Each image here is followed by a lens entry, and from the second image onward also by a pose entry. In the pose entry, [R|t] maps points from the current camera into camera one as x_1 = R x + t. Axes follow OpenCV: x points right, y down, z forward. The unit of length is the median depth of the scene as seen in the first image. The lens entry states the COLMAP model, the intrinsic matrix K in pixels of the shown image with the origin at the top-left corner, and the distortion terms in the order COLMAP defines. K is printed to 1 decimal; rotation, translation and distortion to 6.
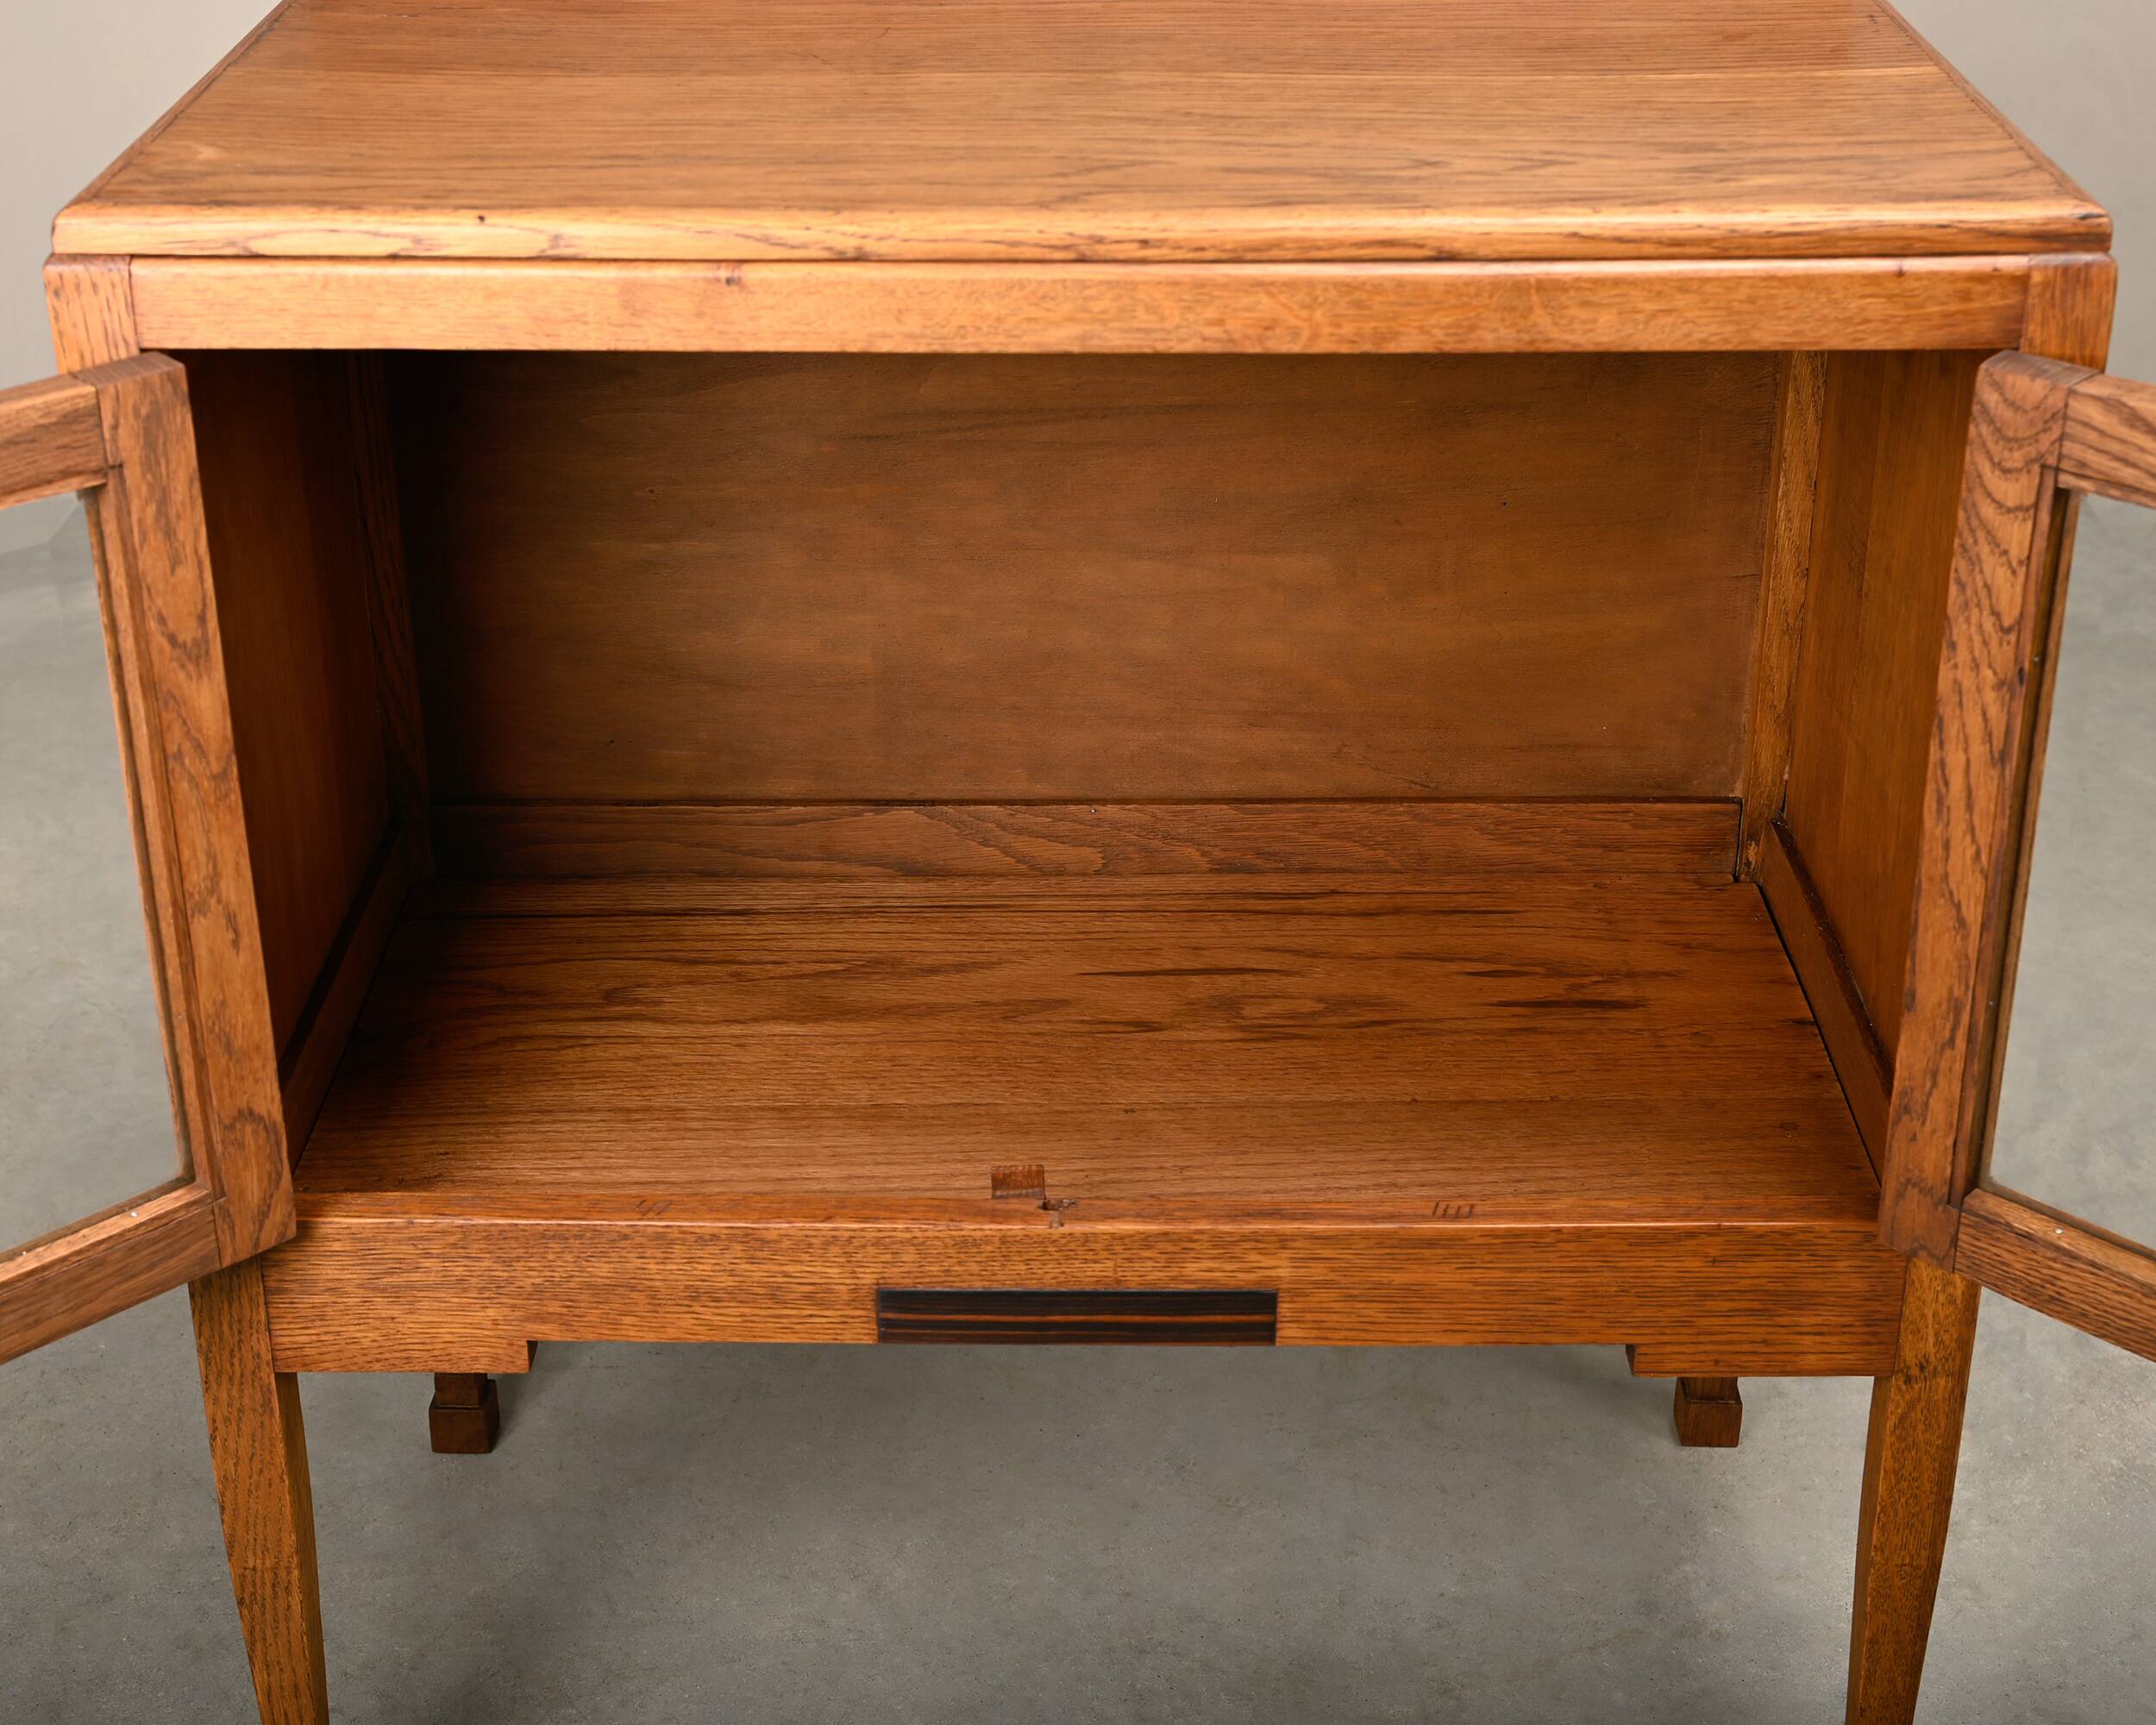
lens RADIAL K [[3292.7, 0, 1056.9], [0, 3292.7, 819.8], [0, 0, 1]] dist [0.020219, 0.101027]
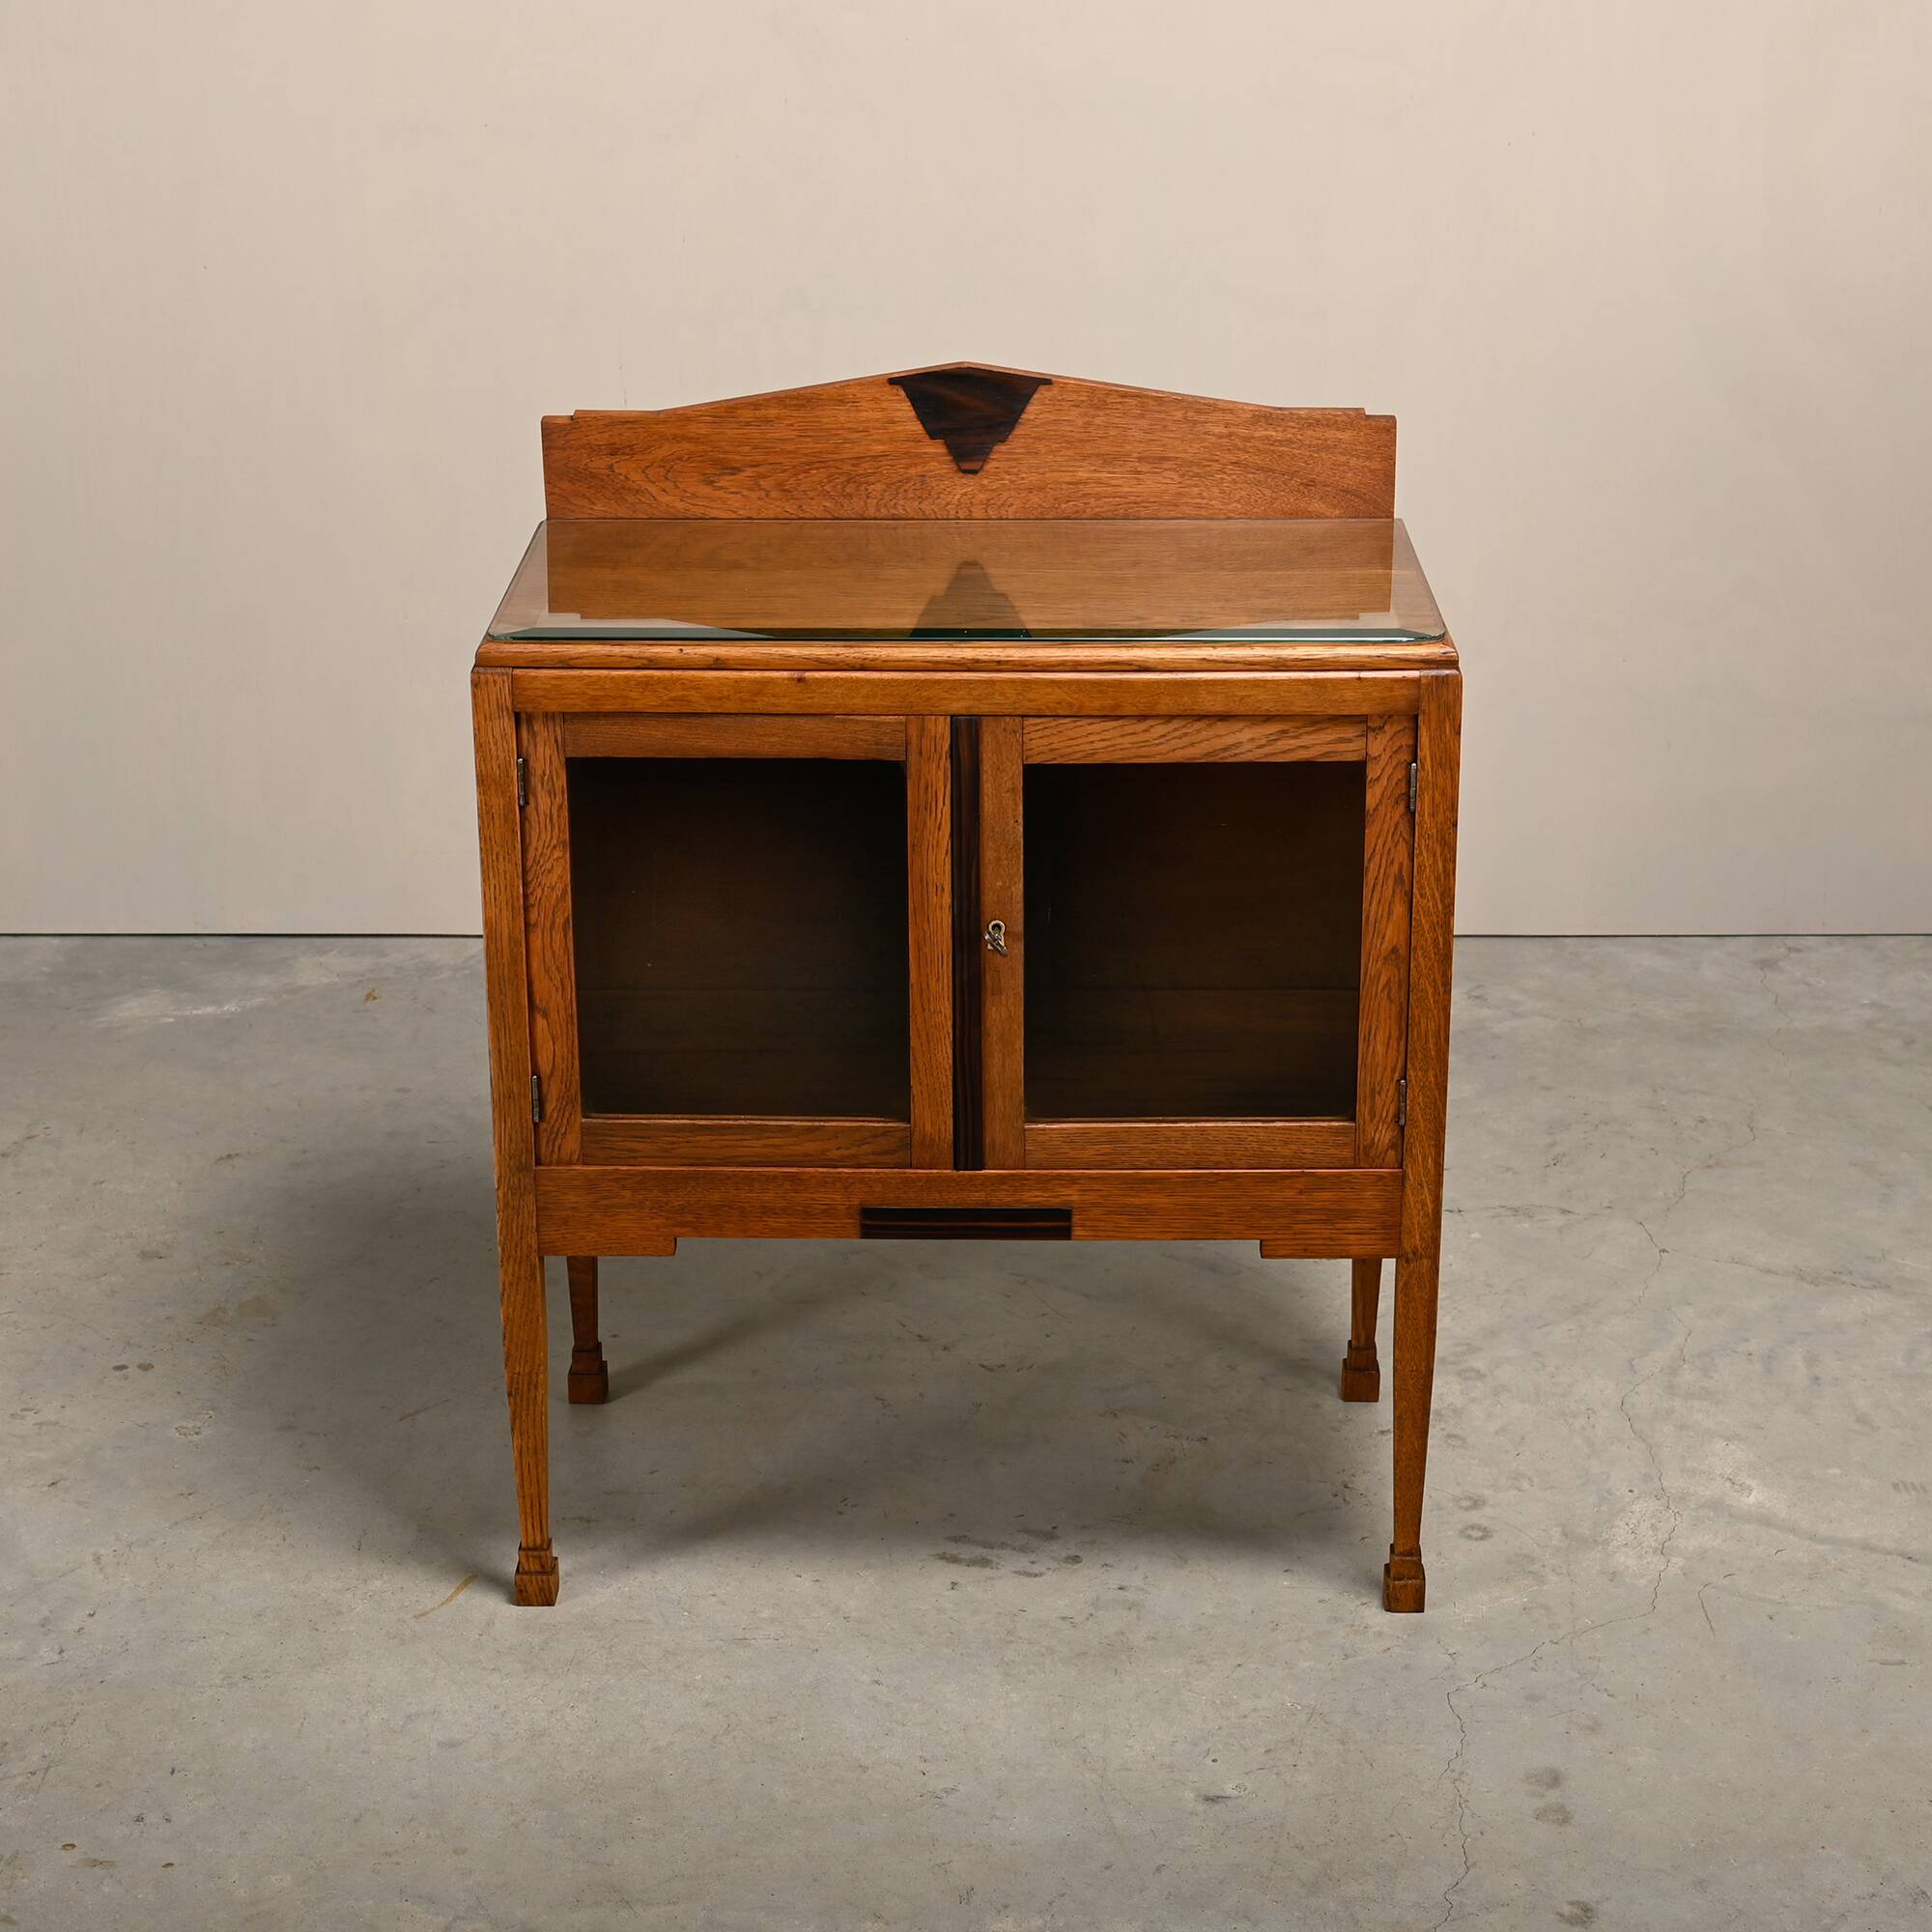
lens RADIAL K [[3849.3, 0, 966.0], [0, 3849.3, 966.0], [0, 0, 1]] dist [0.038116, 0.022324]
pose [[0.999995, 0.003020, 0.000187, 0.005667], [-0.002988, 0.995551, -0.094176, 0.233683], [-0.000471, 0.094175, 0.995556, -1.339067]]
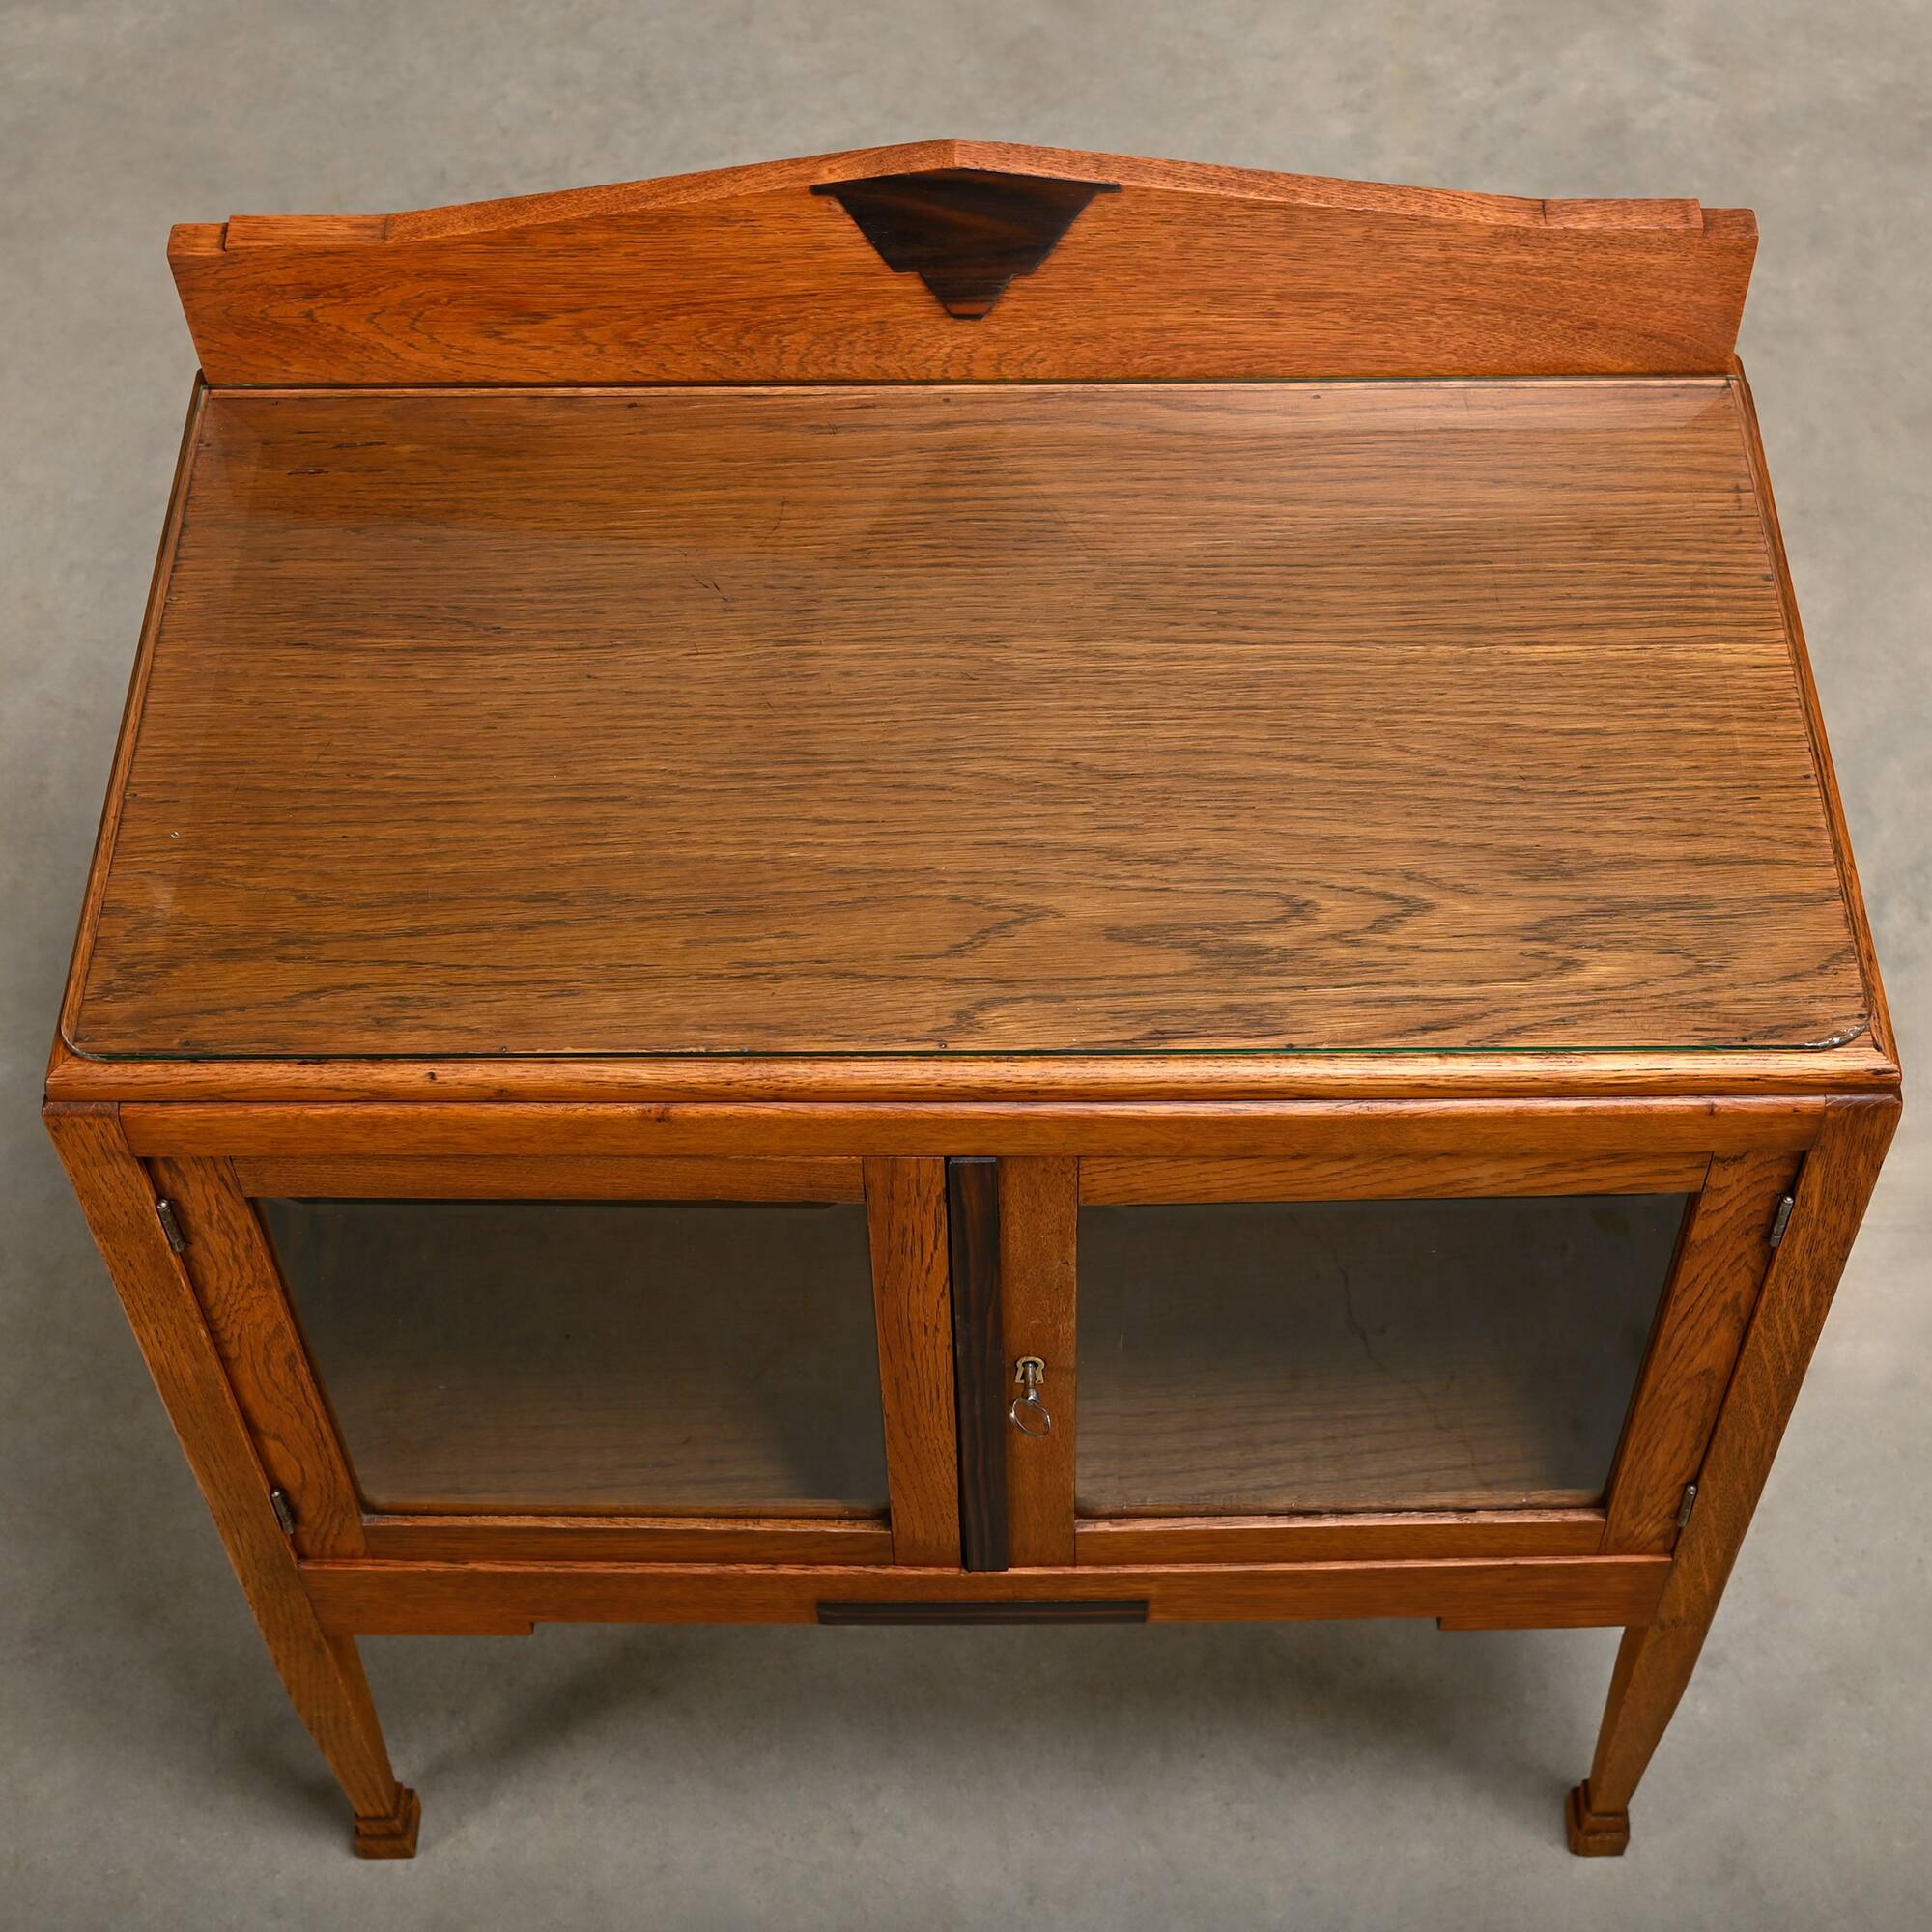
lens RADIAL K [[3253.9, 0, 1005.2], [0, 3253.9, 842.4], [0, 0, 1]] dist [-0.044155, 0.152010]
pose [[0.999834, -0.014391, 0.011136, 0.005620], [0.008145, 0.901182, 0.433365, -0.685847], [-0.016272, -0.433202, 0.901150, 0.050872]]
